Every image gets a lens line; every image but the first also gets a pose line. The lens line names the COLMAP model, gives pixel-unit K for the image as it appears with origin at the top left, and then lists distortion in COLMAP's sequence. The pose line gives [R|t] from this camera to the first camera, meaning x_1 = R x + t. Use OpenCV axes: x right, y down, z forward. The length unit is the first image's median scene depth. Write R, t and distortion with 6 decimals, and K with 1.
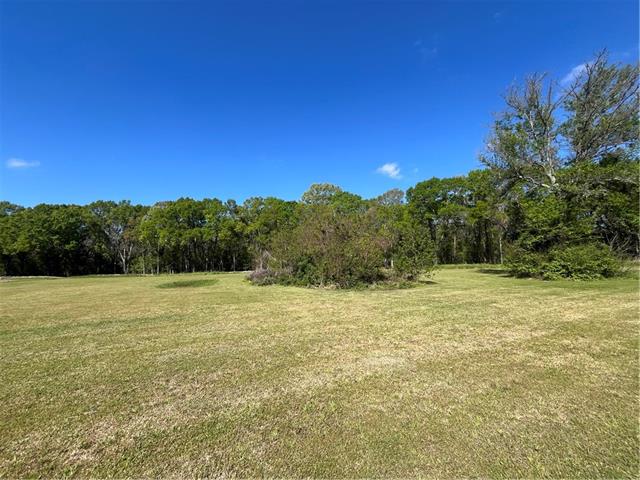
lens RADIAL K [[258.1, 0, 320.9], [0, 258.1, 239.8], [0, 0, 1]] dist [-0.000637, -0.000672]
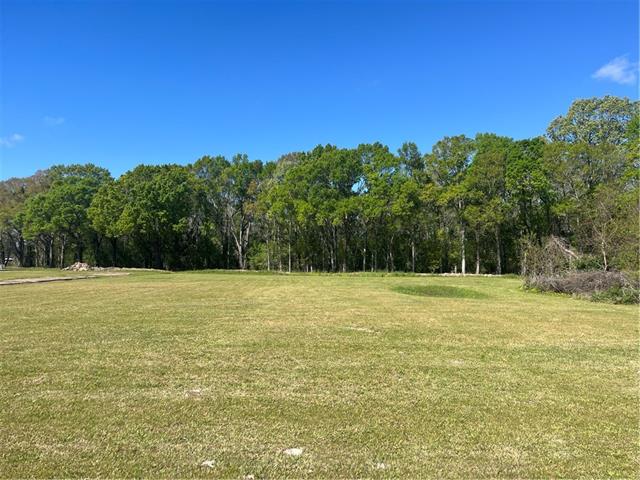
lens RADIAL K [[490.0, 0, 316.6], [0, 490.0, 235.6], [0, 0, 1]] dist [0.061557, -0.075300]
pose [[0.923724, 0.012935, -0.382841, -0.122124], [0.003013, 0.999153, 0.041027, -0.002565], [0.383047, -0.039051, 0.922903, -0.055253]]
